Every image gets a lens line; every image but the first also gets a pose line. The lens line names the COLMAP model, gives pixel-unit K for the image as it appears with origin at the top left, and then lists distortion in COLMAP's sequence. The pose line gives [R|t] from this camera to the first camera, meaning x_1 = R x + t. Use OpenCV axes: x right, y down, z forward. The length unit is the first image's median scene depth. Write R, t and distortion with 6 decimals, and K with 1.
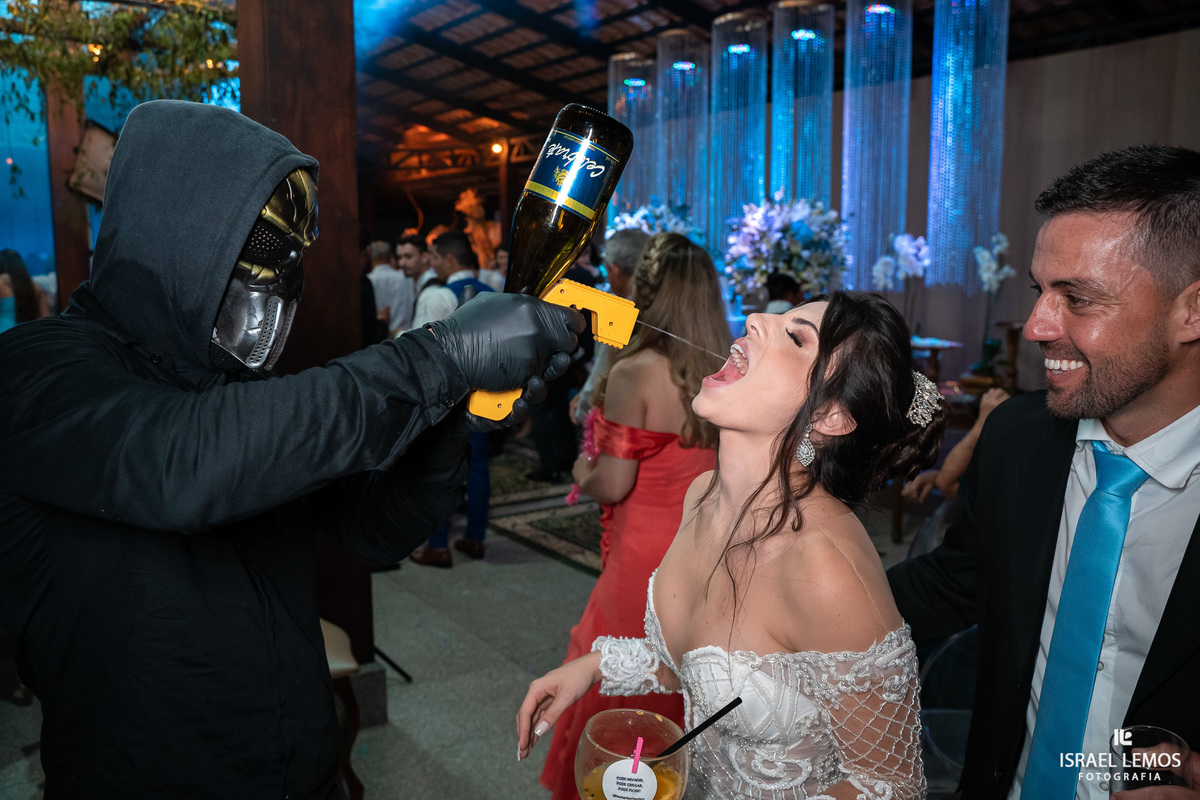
lens RADIAL K [[971.6, 0, 595.4], [0, 971.6, 409.3], [0, 0, 1]] dist [-0.122934, 0.095757]
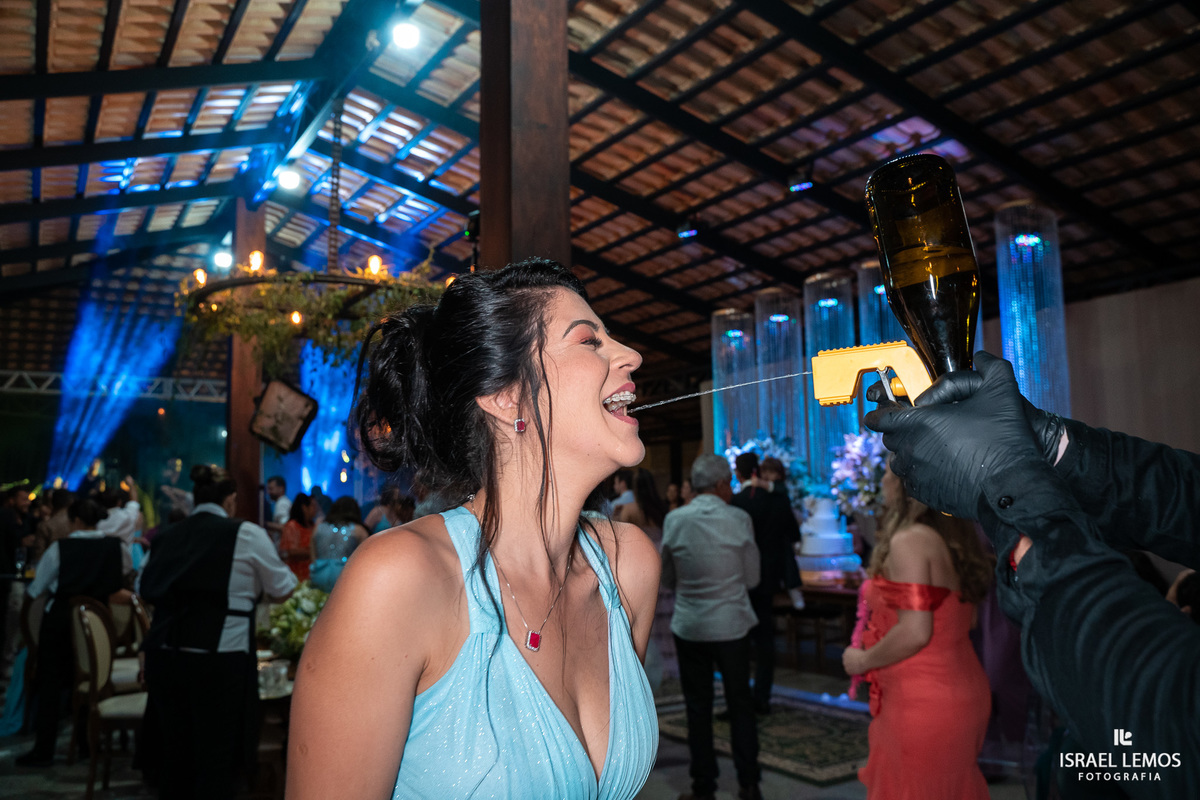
lens RADIAL K [[977.0, 0, 600.0], [0, 977.0, 400.0], [0, 0, 1]] dist [-0.102633, 0.067767]
pose [[0.997364, -0.028394, -0.066775, -0.051026], [0.010459, 0.966902, -0.254933, 0.034857], [0.071803, 0.253562, 0.964650, -0.128675]]
